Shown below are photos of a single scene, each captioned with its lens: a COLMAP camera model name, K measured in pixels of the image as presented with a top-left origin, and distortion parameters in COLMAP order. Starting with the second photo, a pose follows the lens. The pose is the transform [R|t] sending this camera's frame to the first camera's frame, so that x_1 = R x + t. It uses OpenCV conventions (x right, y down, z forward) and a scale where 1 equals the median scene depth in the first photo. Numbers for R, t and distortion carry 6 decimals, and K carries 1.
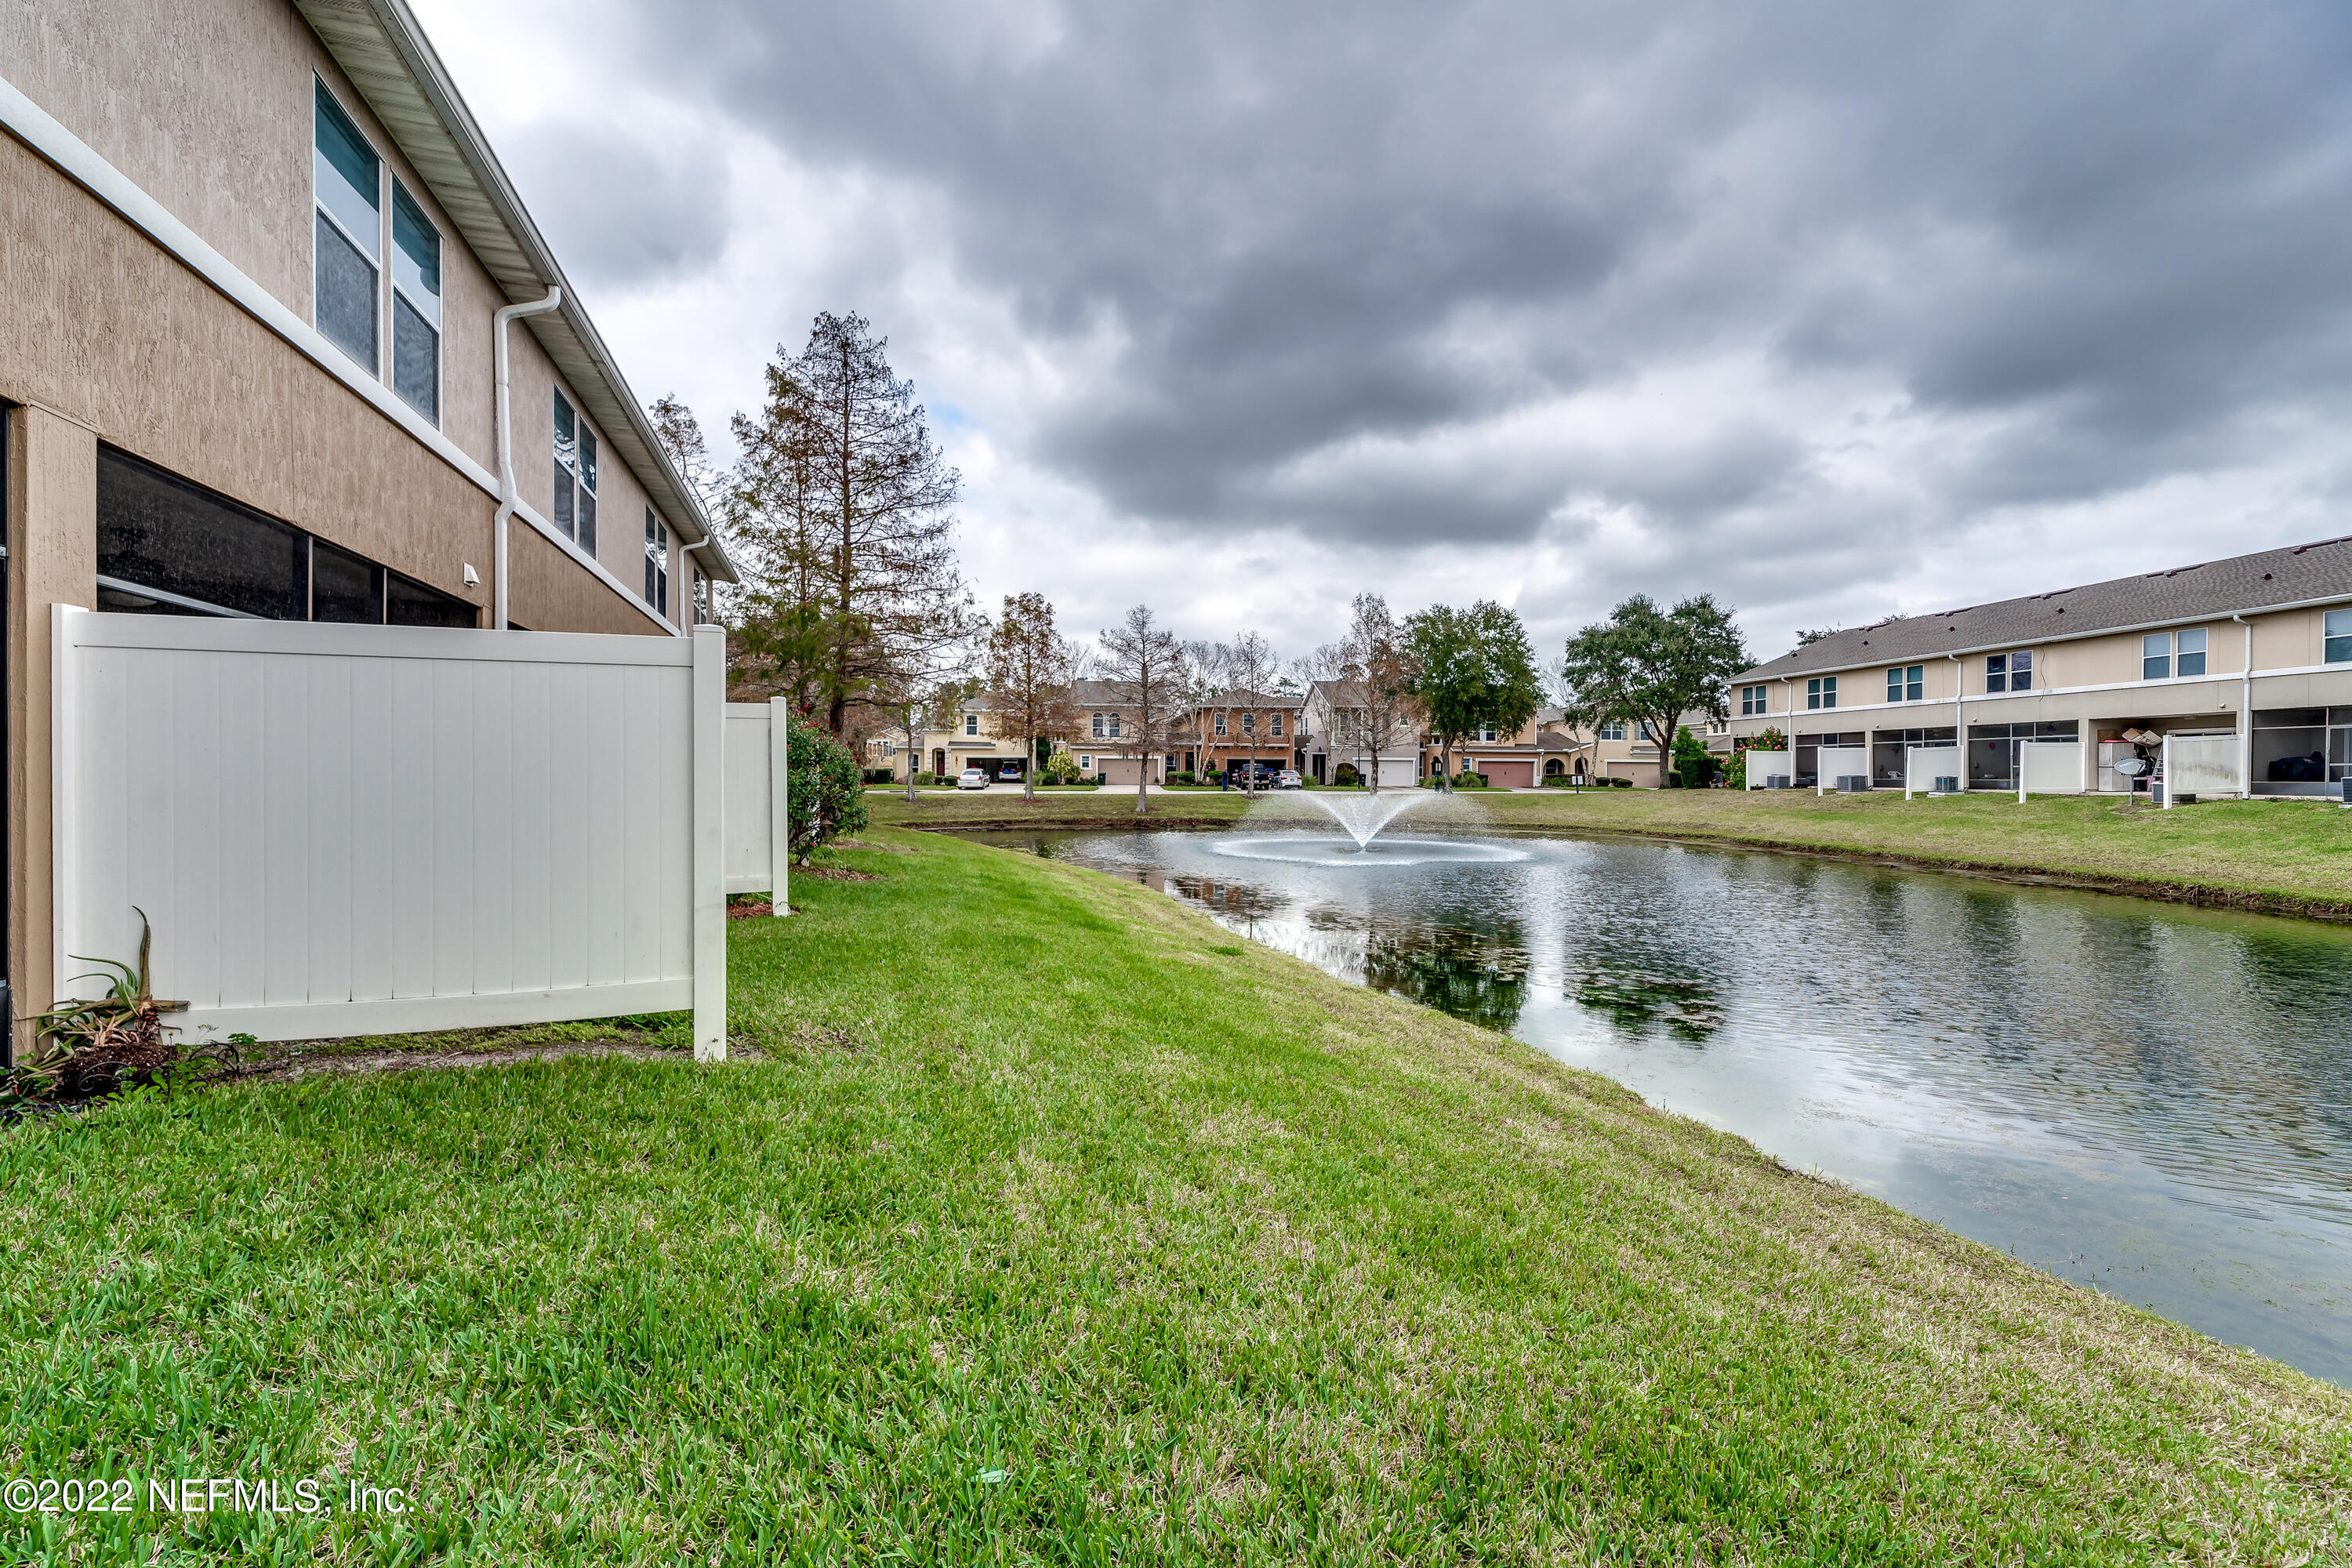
lens RADIAL K [[964.4, 0, 1165.5], [0, 964.4, 774.2], [0, 0, 1]] dist [0.000605, -0.000131]
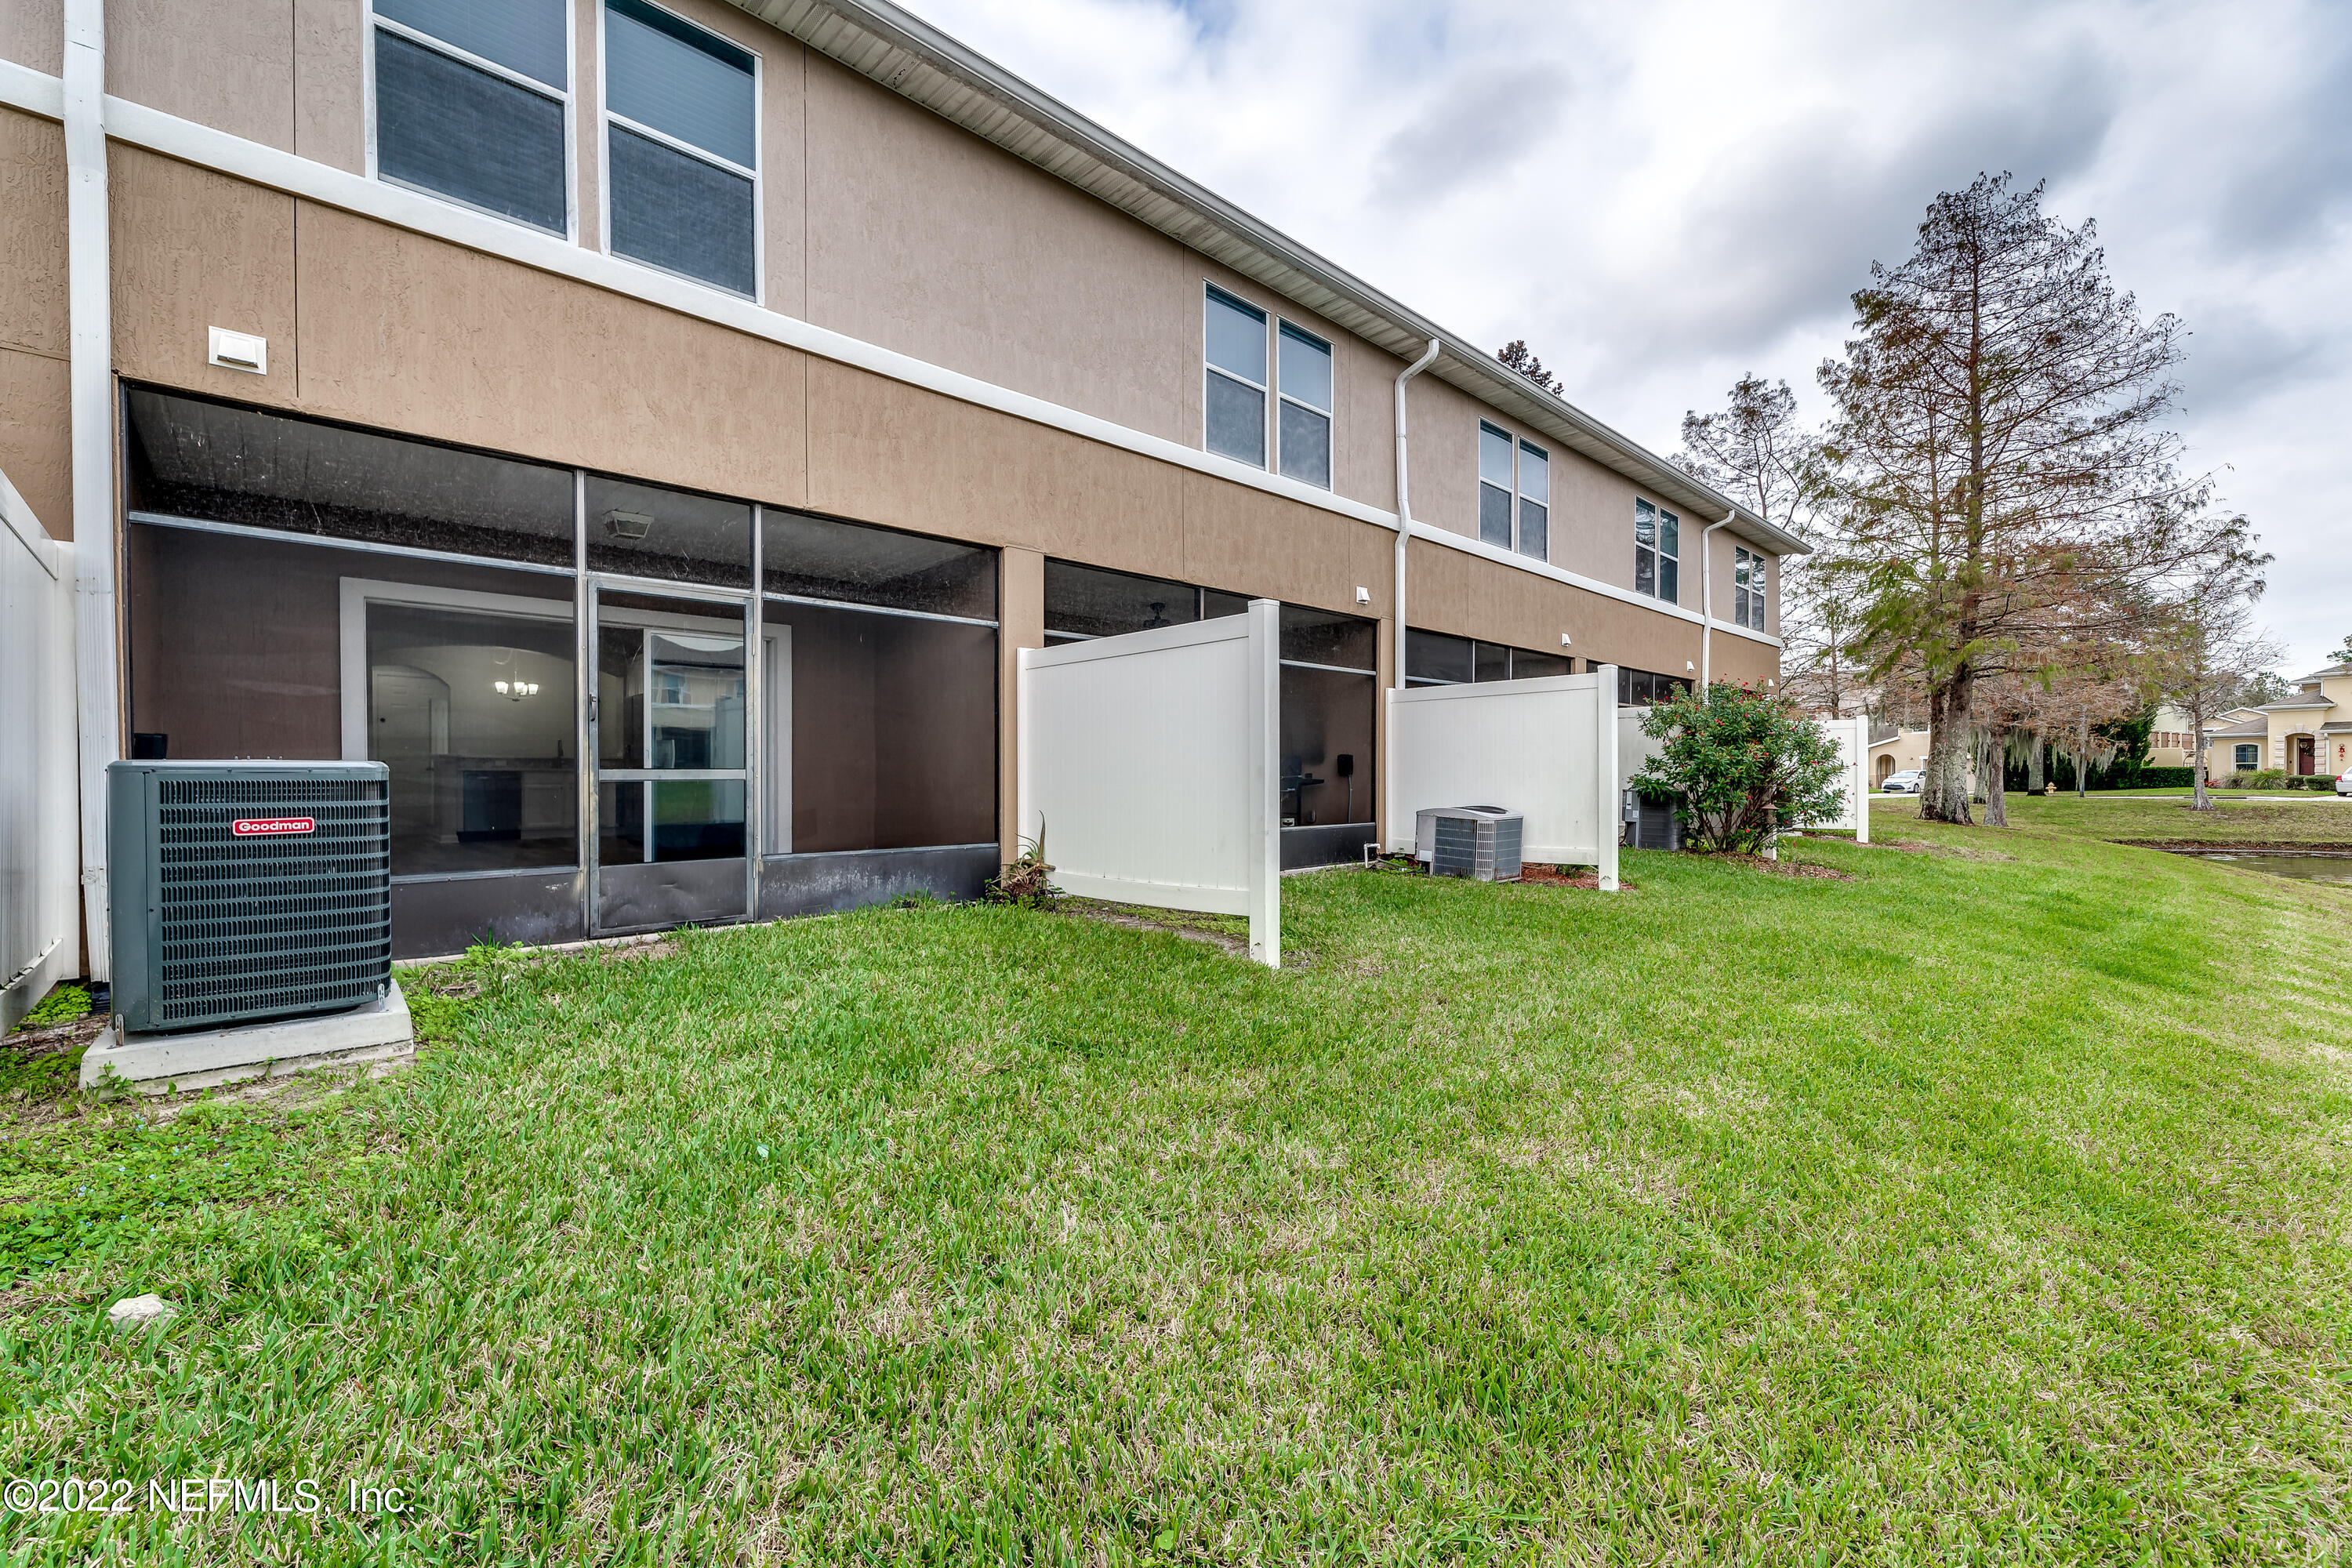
lens RADIAL K [[964.4, 0, 1165.5], [0, 964.4, 774.2], [0, 0, 1]] dist [0.000605, -0.000131]
pose [[0.419379, -0.011908, -0.907733, 0.348975], [0.004232, 0.999929, -0.011162, 0.047210], [0.907801, 0.000839, 0.419400, 0.239220]]
